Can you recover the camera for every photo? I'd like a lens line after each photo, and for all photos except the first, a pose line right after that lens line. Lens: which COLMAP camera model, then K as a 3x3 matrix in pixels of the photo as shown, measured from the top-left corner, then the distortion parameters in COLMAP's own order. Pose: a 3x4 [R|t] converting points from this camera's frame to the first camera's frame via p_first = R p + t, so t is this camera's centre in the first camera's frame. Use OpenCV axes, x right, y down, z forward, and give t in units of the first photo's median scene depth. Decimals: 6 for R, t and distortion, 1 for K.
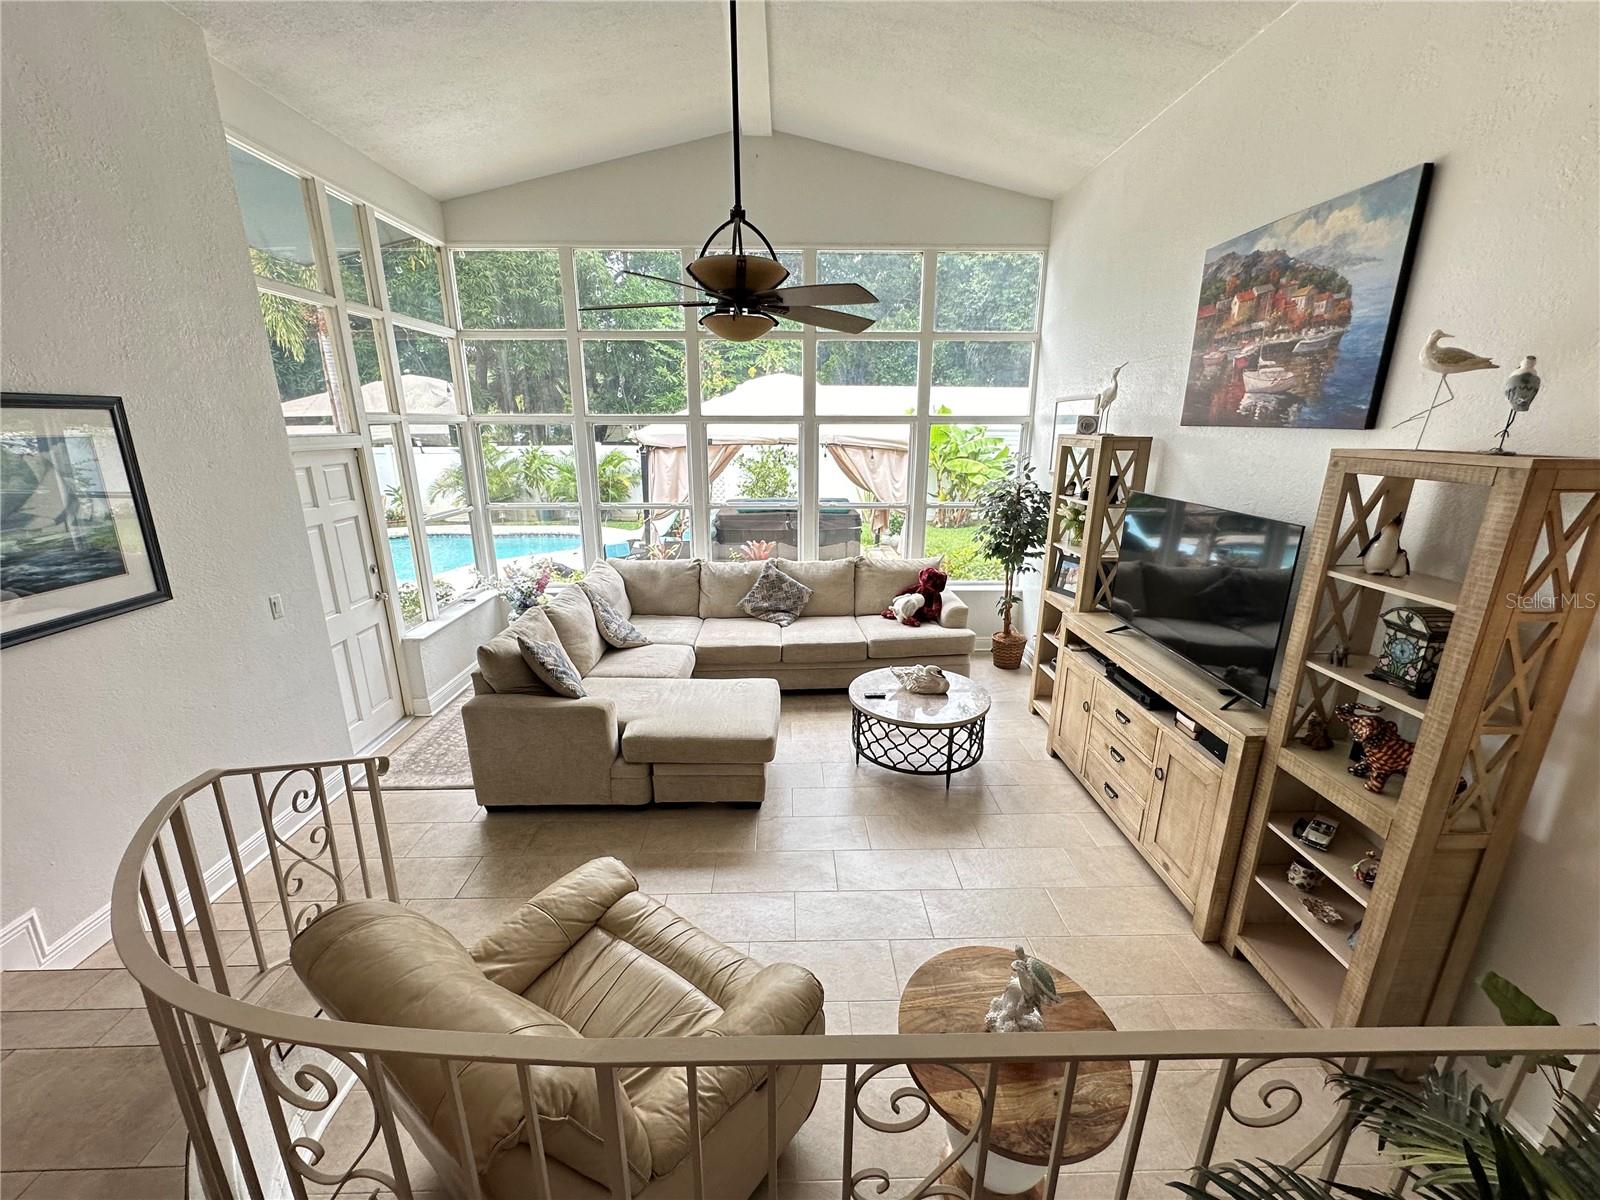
lens RADIAL K [[639.6, 0, 803.1], [0, 639.6, 595.3], [0, 0, 1]] dist [-0.003700, 0.000477]
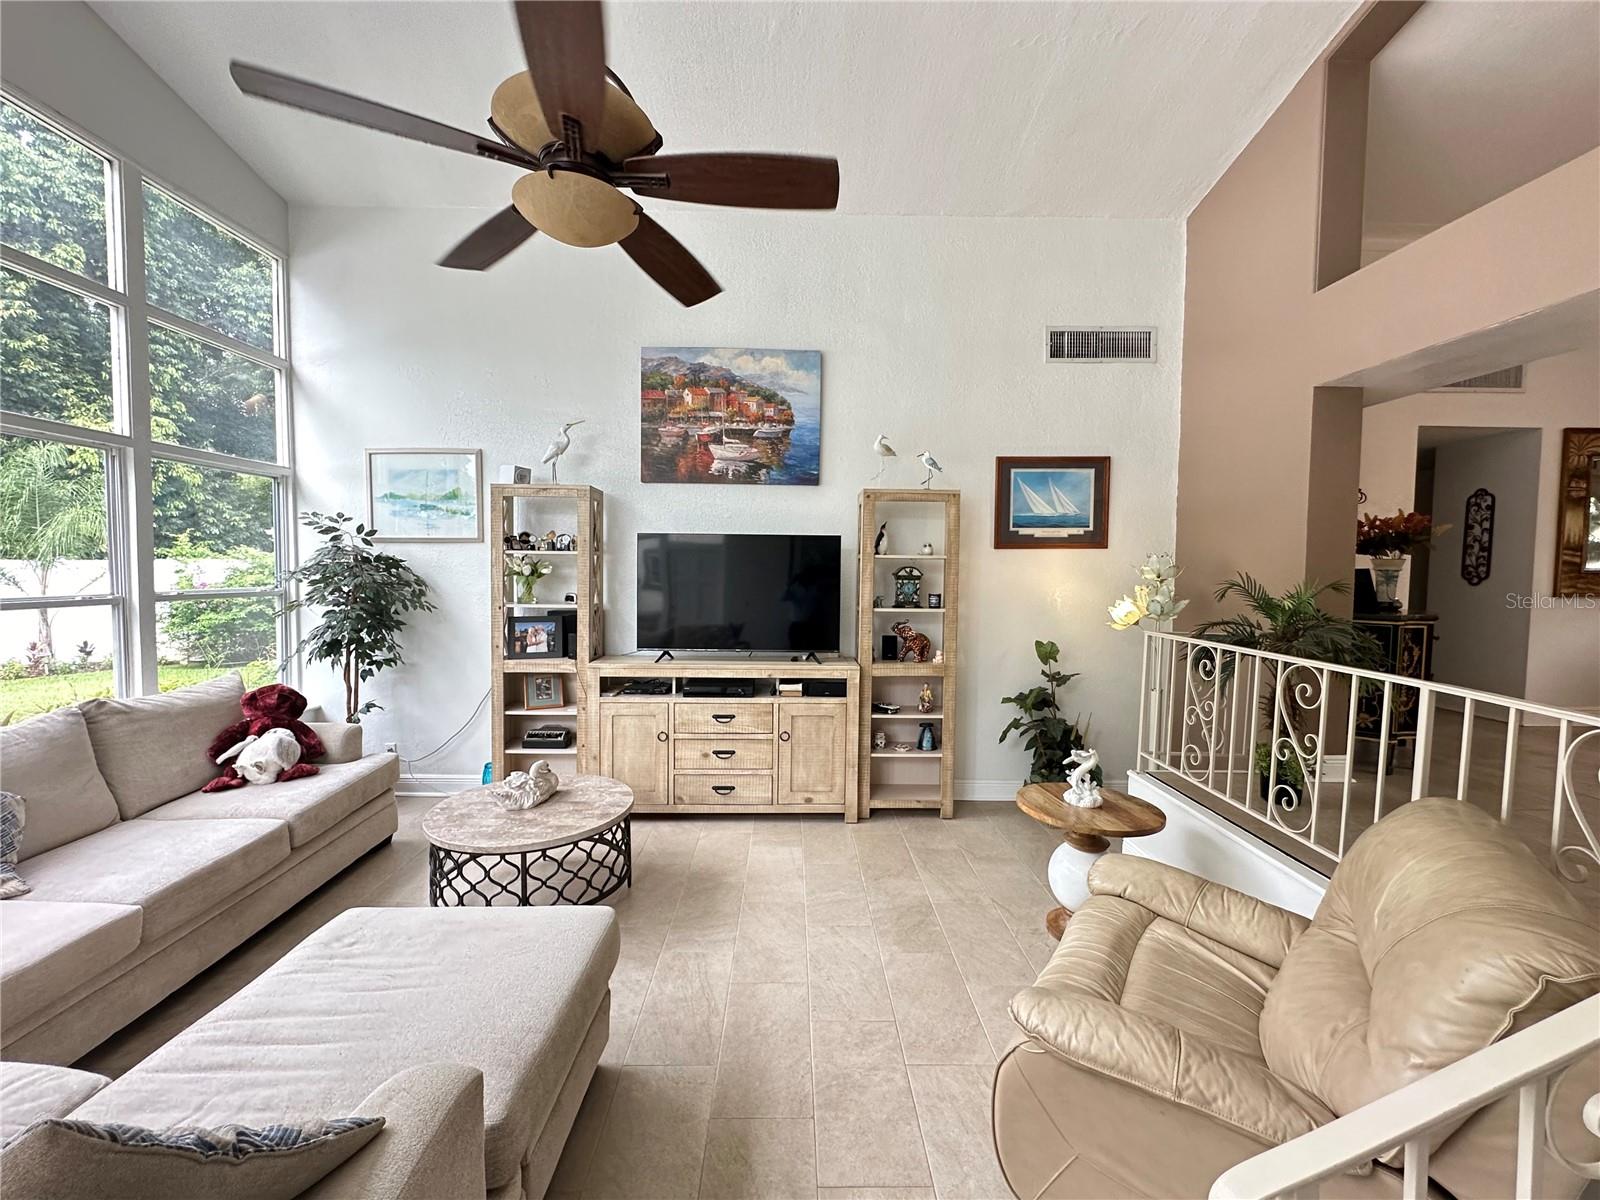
lens RADIAL K [[639.6, 0, 796.7], [0, 639.6, 595.8], [0, 0, 1]] dist [-0.003700, 0.000477]
pose [[0.009426, -0.046841, 0.998858, -0.791439], [0.253340, 0.966424, 0.042930, -0.048983], [-0.967331, 0.252646, 0.020977, 0.967892]]
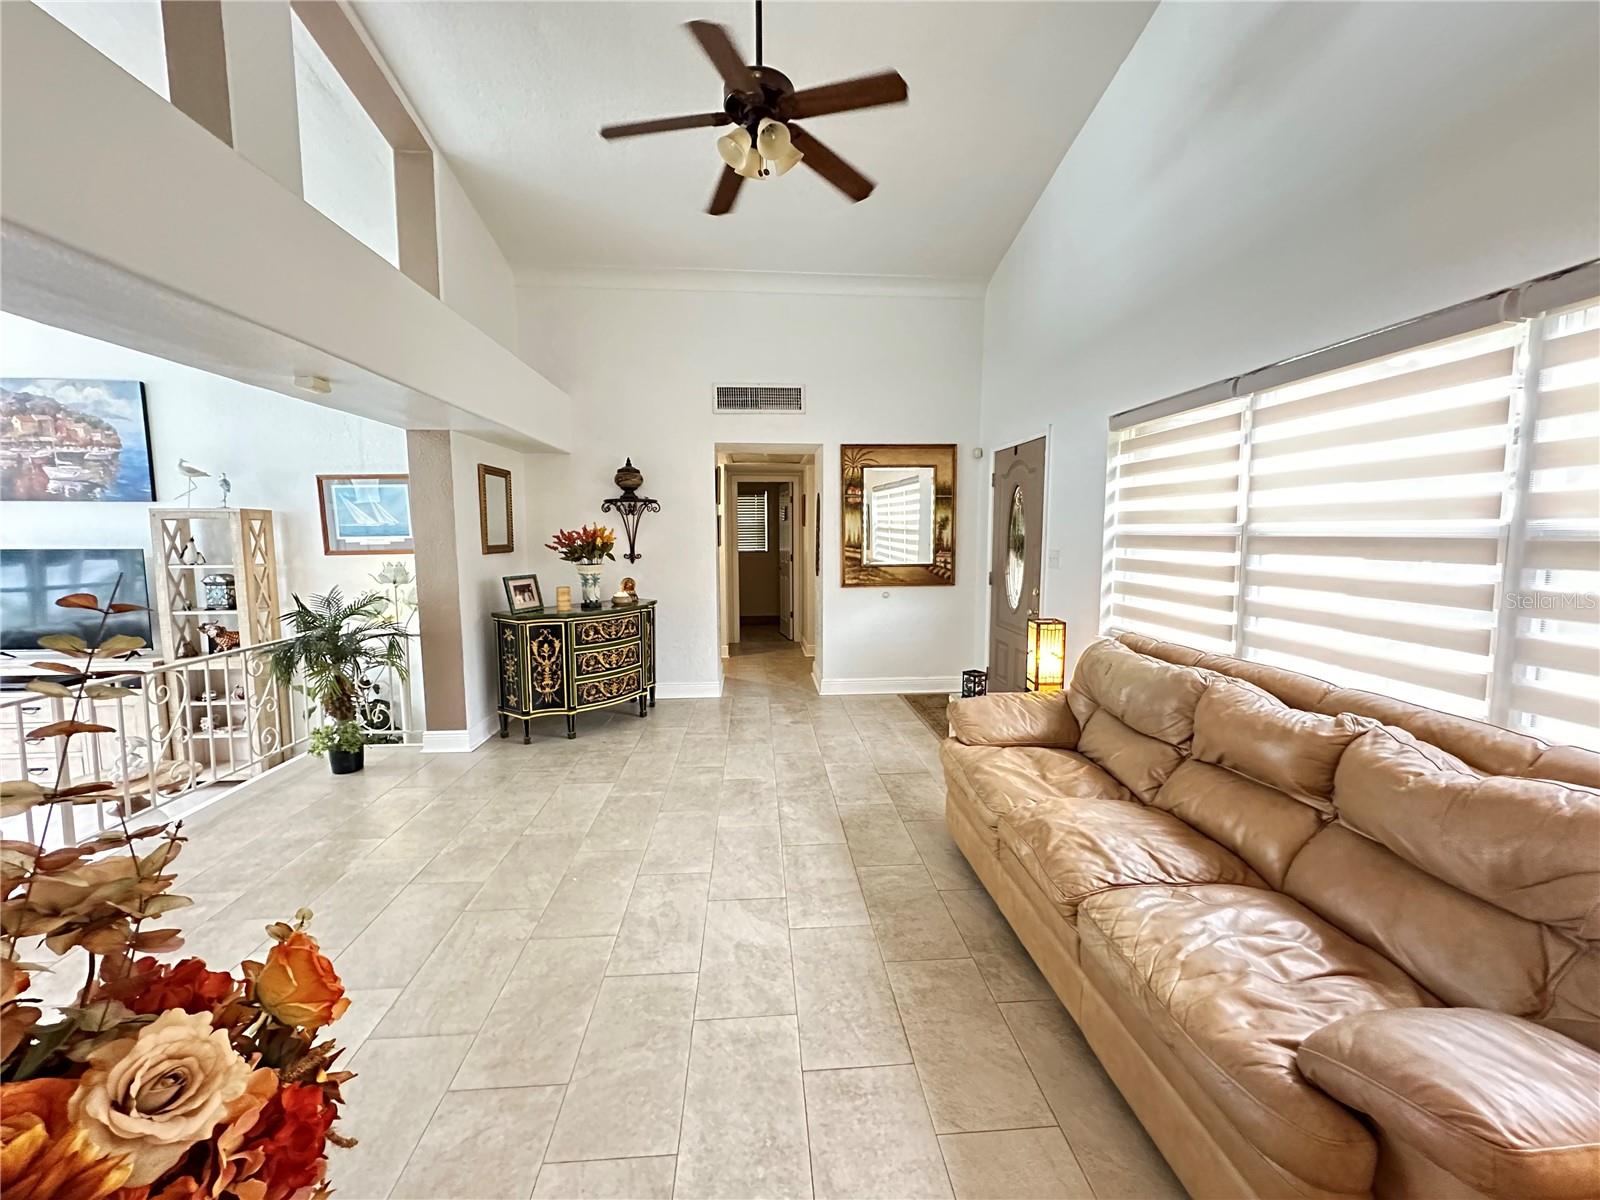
lens RADIAL K [[639.6, 0, 796.5], [0, 639.6, 600.6], [0, 0, 1]] dist [-0.003700, 0.000477]
pose [[-0.050179, -0.110783, 0.992577, -1.082778], [0.264764, 0.956796, 0.120174, 0.289196], [-0.963007, 0.268829, -0.018679, -0.719071]]
